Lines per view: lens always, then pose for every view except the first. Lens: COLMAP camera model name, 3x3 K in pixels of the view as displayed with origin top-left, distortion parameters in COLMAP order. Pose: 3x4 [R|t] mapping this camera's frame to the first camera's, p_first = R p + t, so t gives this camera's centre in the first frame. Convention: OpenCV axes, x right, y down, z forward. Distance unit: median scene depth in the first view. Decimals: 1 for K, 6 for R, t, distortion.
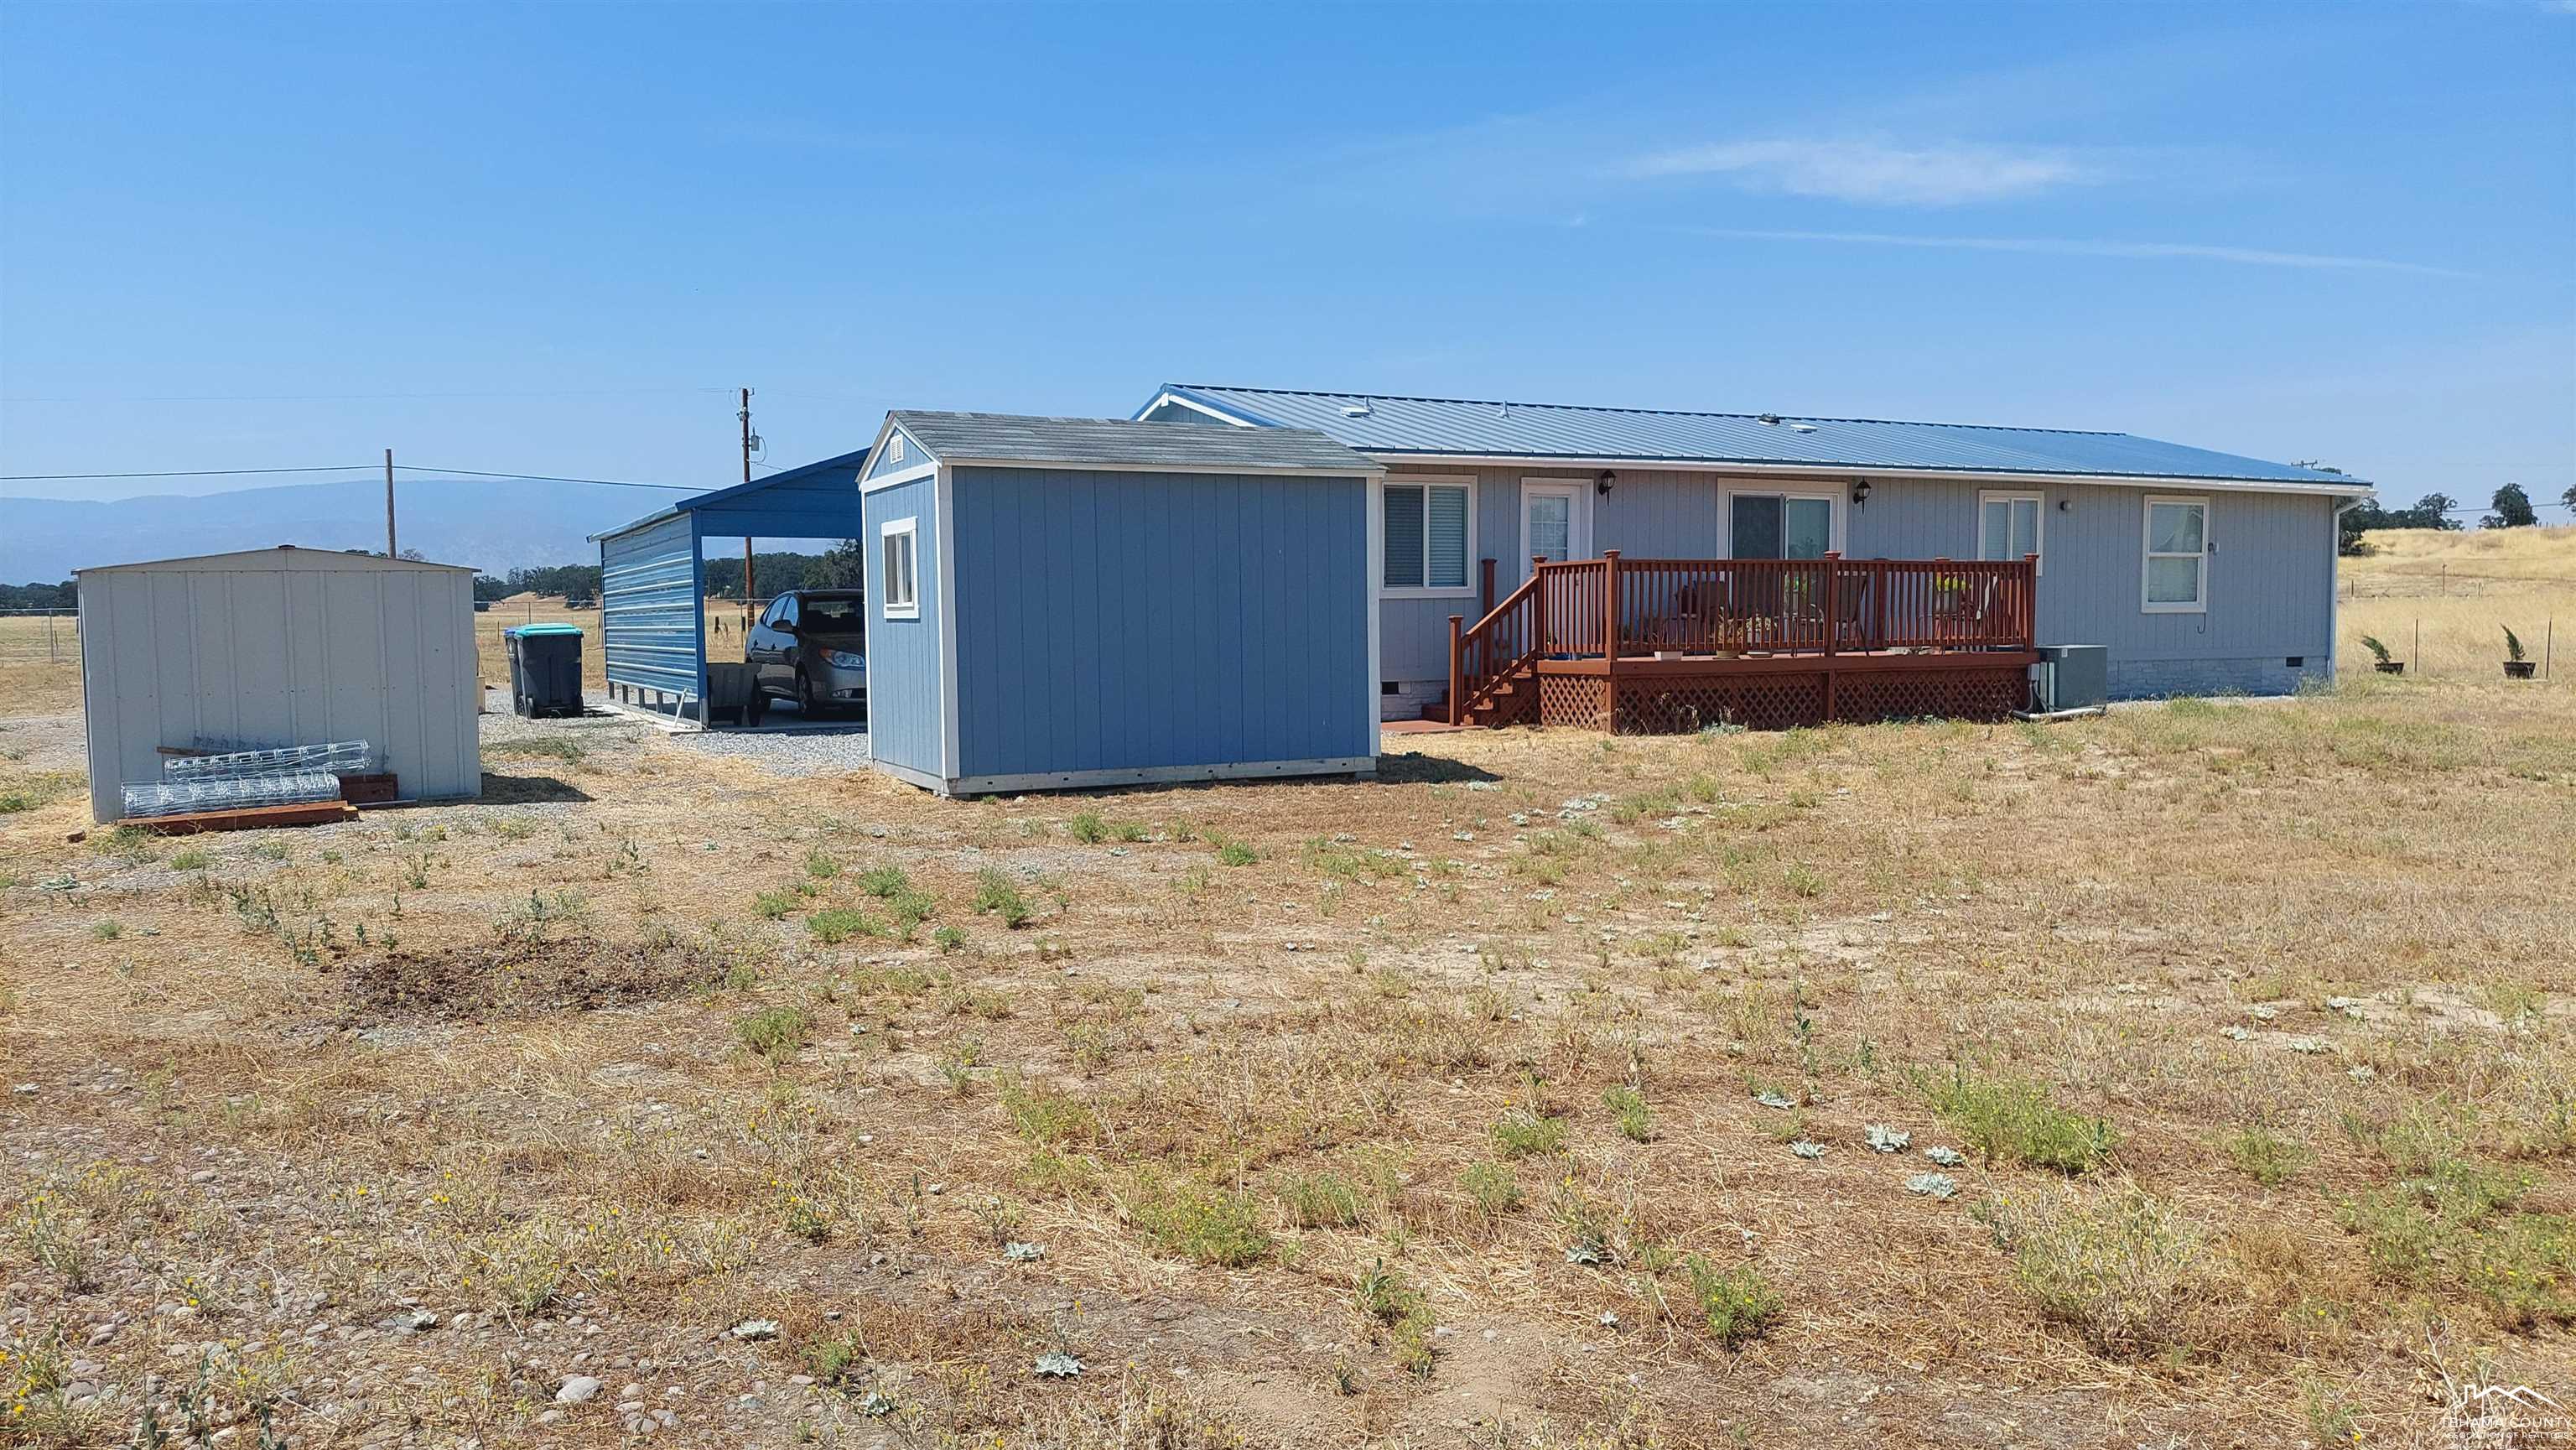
lens RADIAL K [[1845.6, 0, 1288.0], [0, 1845.6, 725.0], [0, 0, 1]] dist [0.097405, -0.126840]
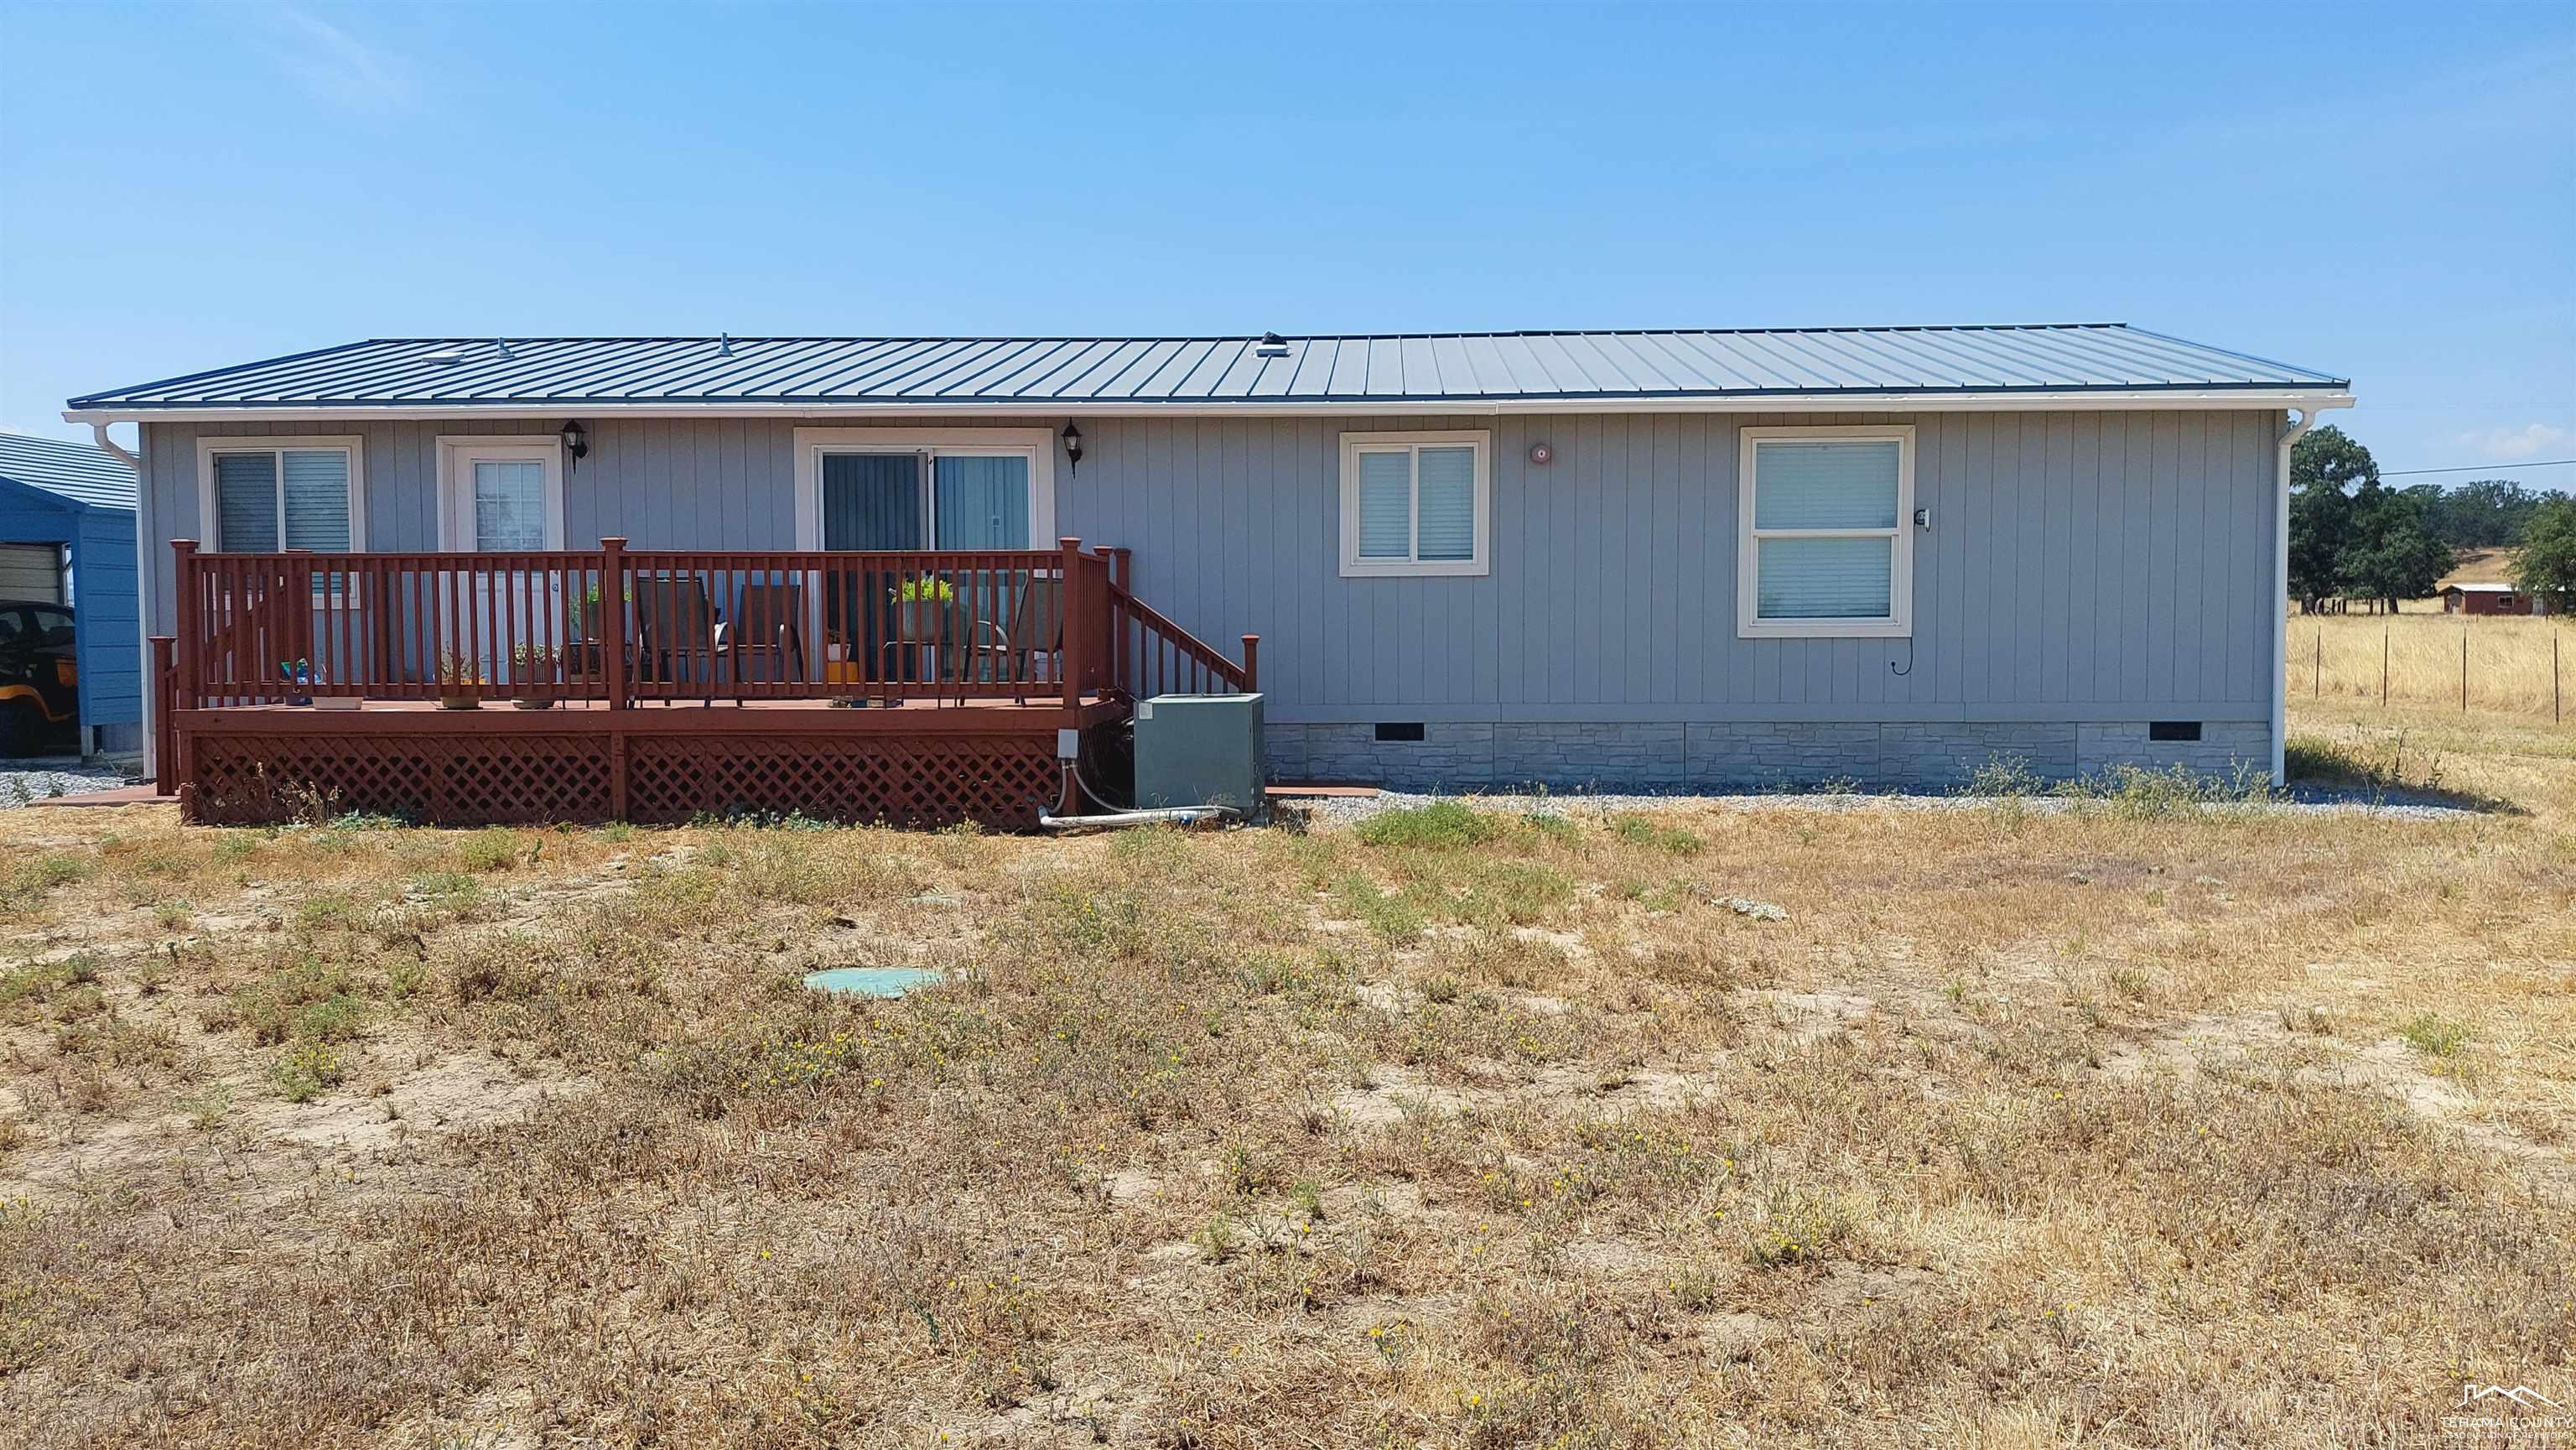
lens RADIAL K [[1845.6, 0, 1288.0], [0, 1845.6, 725.0], [0, 0, 1]] dist [0.097405, -0.126840]
pose [[0.876076, 0.038957, -0.480597, 0.704945], [-0.031853, 0.999229, 0.022932, -0.048012], [0.481120, -0.004782, 0.876642, 0.501204]]
